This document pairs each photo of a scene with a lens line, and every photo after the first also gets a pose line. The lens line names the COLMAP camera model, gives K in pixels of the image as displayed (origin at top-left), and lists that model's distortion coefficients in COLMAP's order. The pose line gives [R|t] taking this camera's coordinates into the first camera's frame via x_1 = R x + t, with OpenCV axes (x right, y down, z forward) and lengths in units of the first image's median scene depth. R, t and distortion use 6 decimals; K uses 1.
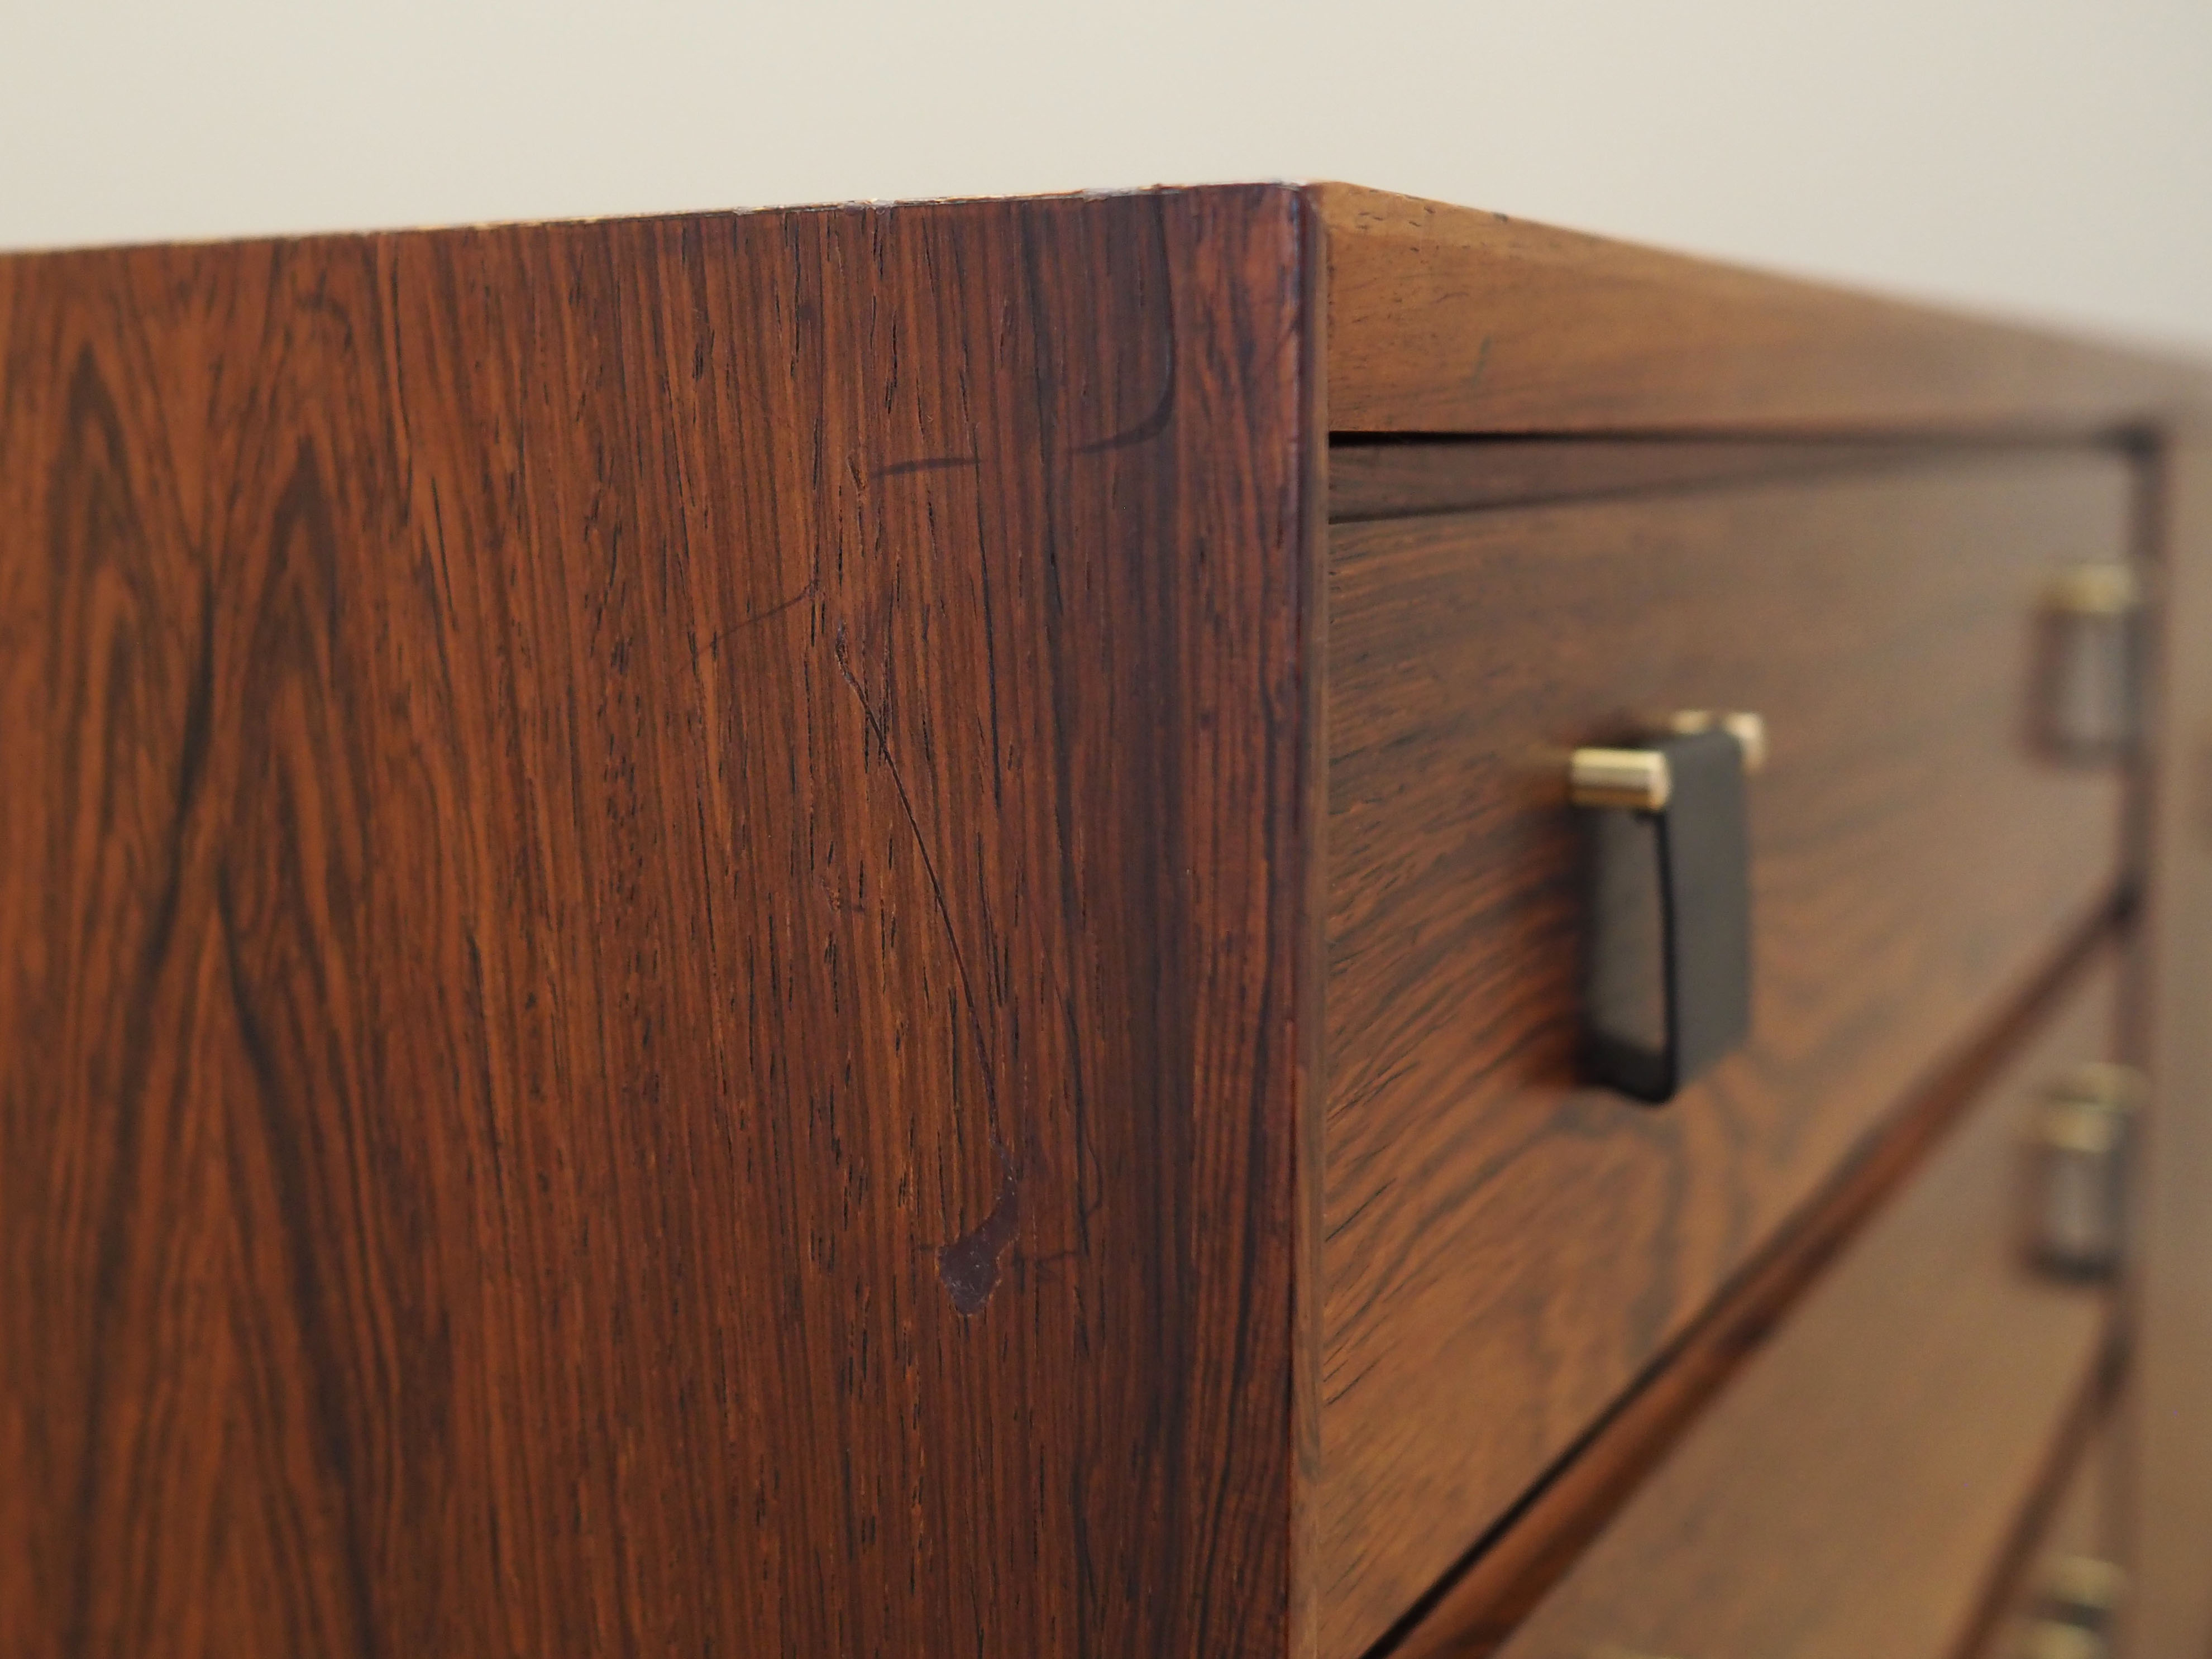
lens RADIAL K [[2971.0, 0, 841.9], [0, 2971.0, 761.2], [0, 0, 1]] dist [-0.010823, 0.010998]
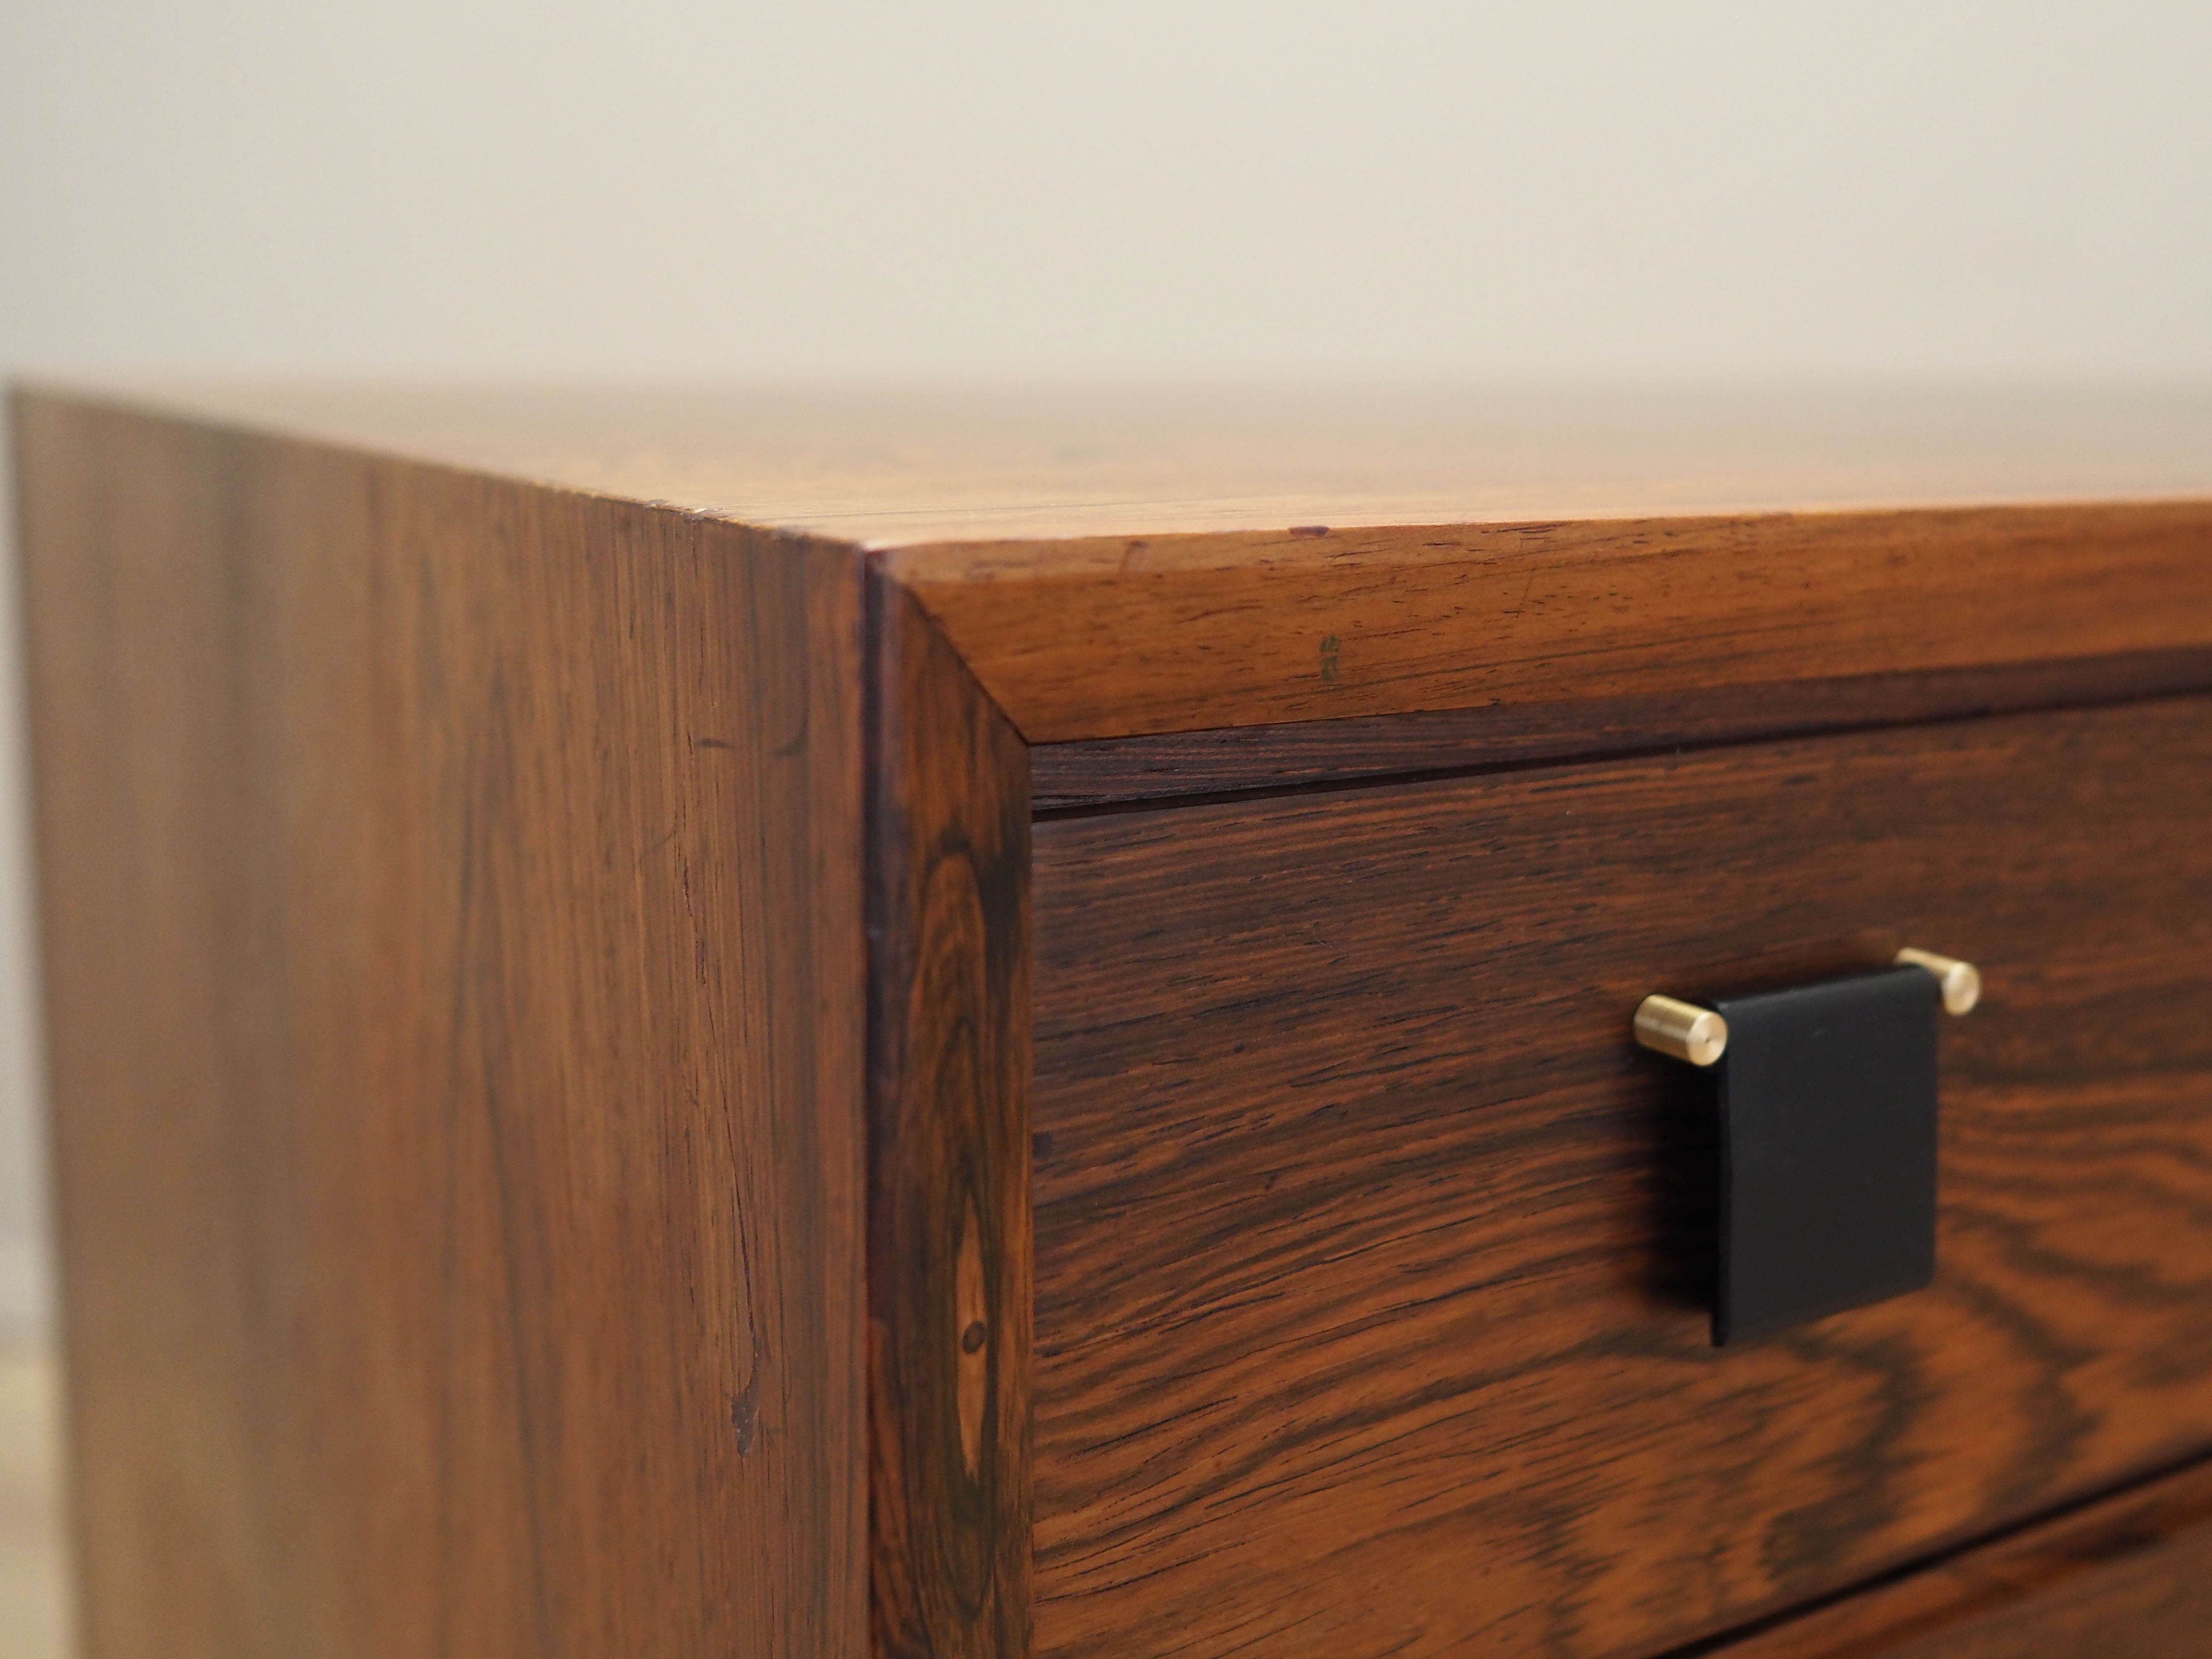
lens RADIAL K [[2623.4, 0, 1158.4], [0, 2623.4, 794.4], [0, 0, 1]] dist [-0.014363, 0.012391]
pose [[0.895216, 0.098086, -0.434704, 0.572055], [-0.069093, 0.994230, 0.082049, -0.159620], [0.440243, -0.043417, 0.896828, 0.141835]]
